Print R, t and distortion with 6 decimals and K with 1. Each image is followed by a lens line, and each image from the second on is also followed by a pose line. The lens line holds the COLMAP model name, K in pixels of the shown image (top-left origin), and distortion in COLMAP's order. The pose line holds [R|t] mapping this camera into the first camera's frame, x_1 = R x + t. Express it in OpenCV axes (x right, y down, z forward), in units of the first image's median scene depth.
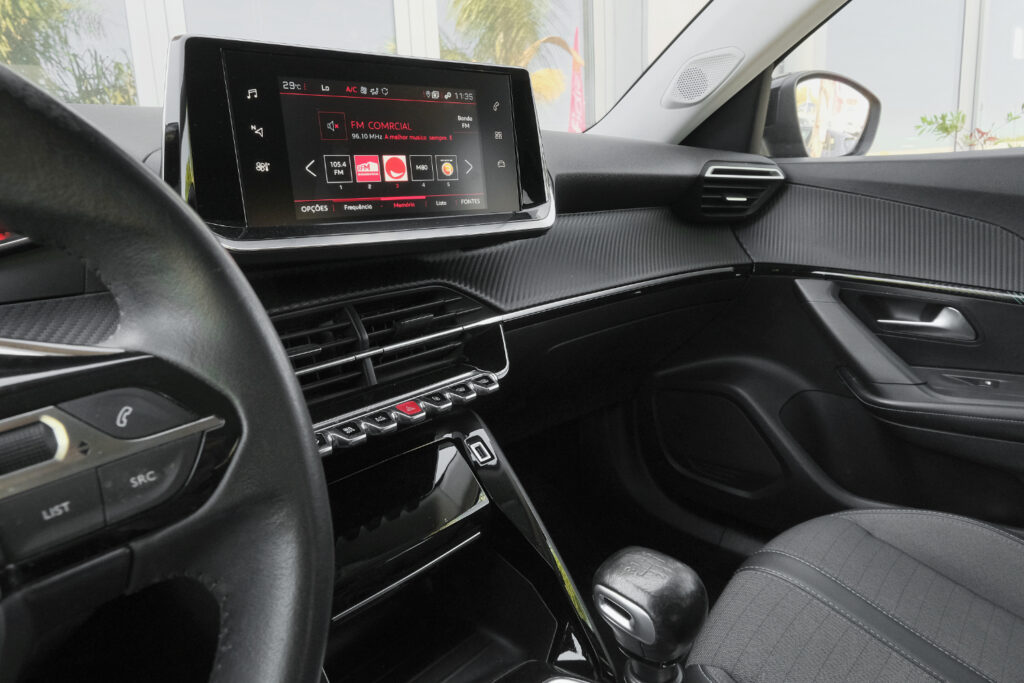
lens RADIAL K [[647.1, 0, 515.3], [0, 647.1, 334.2], [0, 0, 1]] dist [-0.010604, 0.006502]
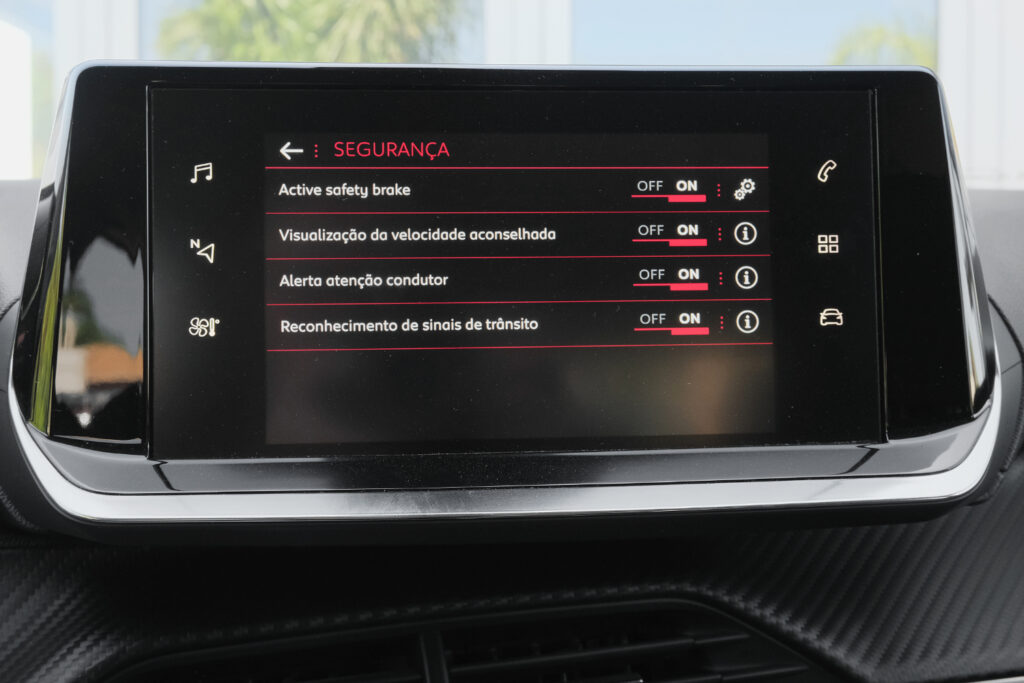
lens RADIAL K [[1199.9, 0, 517.7], [0, 1199.9, 339.4], [0, 0, 1]] dist [0.011521, 0.000000]
pose [[0.858674, 0.046159, -0.510440, 0.156858], [-0.130186, 0.982915, -0.130117, -0.117631], [0.495712, 0.178180, 0.850012, 0.273786]]
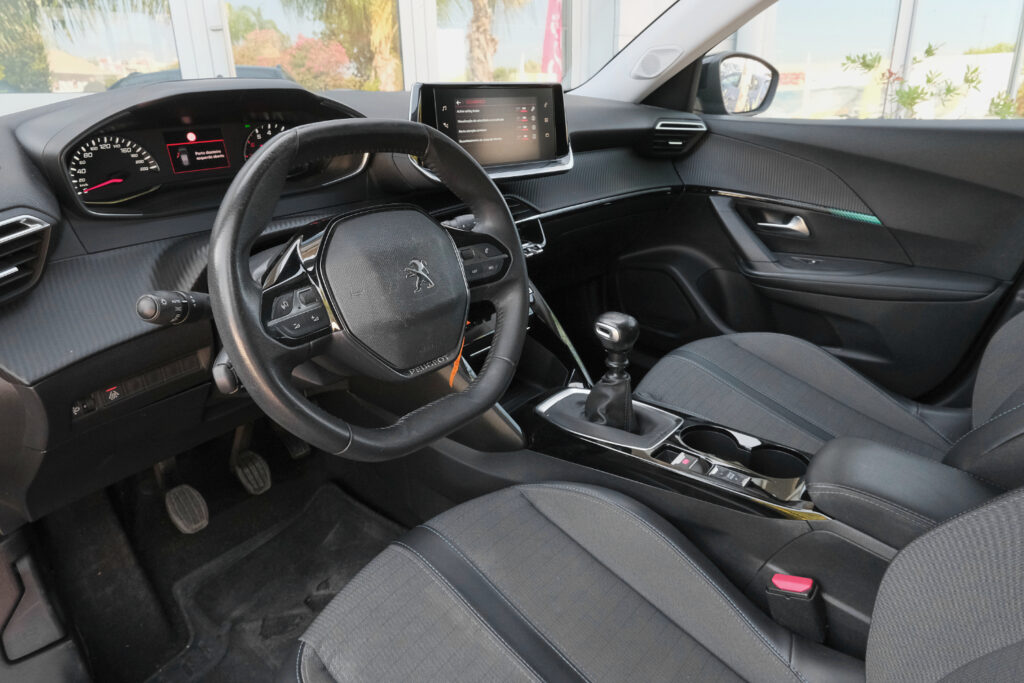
lens RADIAL K [[647.1, 0, 513.1], [0, 647.1, 334.4], [0, 0, 1]] dist [-0.010604, 0.006502]
pose [[0.998226, 0.008886, 0.058874, -0.202642], [-0.017327, 0.989361, 0.144446, 0.043711], [-0.056964, -0.145210, 0.987760, -0.870045]]
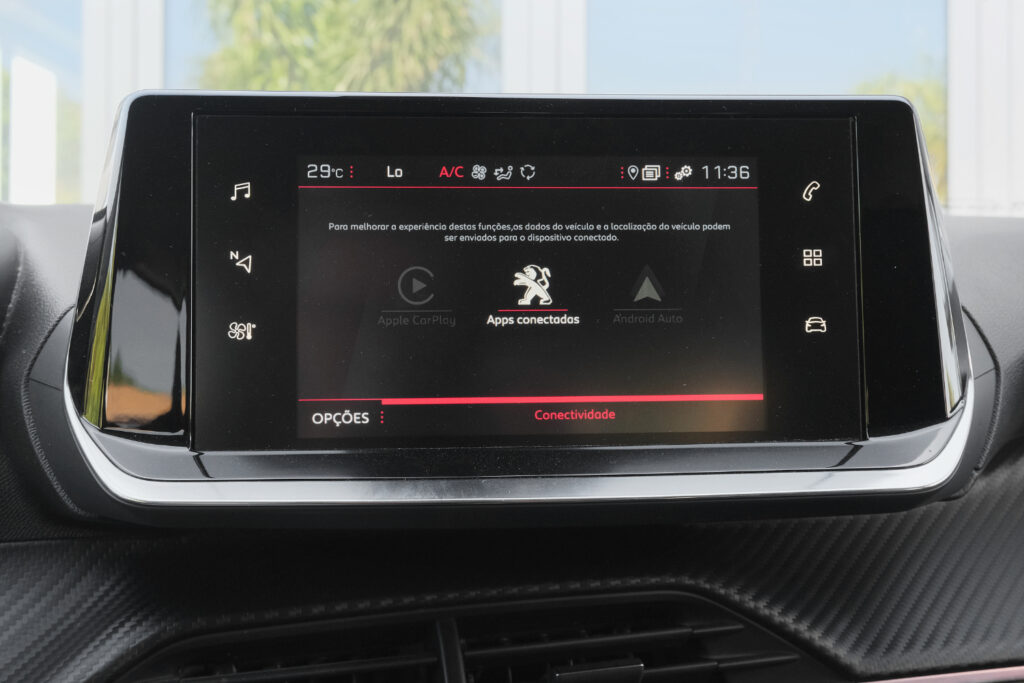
lens RADIAL K [[1199.9, 0, 518.2], [0, 1199.9, 349.2], [0, 0, 1]] dist [0.011521, 0.000000]
pose [[0.851755, 0.035380, -0.522744, 0.189295], [-0.134518, 0.979041, -0.152918, -0.091920], [0.506378, 0.200567, 0.838662, 0.232026]]
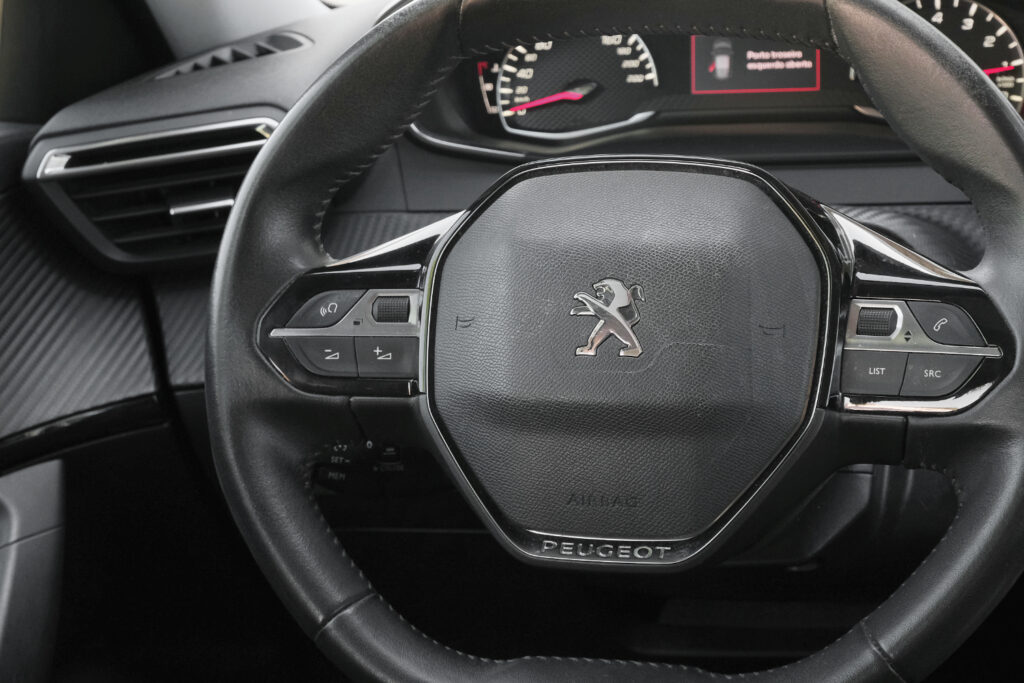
lens RADIAL K [[2025.6, 0, 511.9], [0, 2025.6, 340.0], [0, 0, 1]] dist [-0.110806, 0.000000]
pose [[0.467787, 0.168397, -0.867651, 0.793039], [-0.188719, 0.978073, 0.088082, 0.012905], [0.863459, 0.122538, 0.489309, -0.532038]]
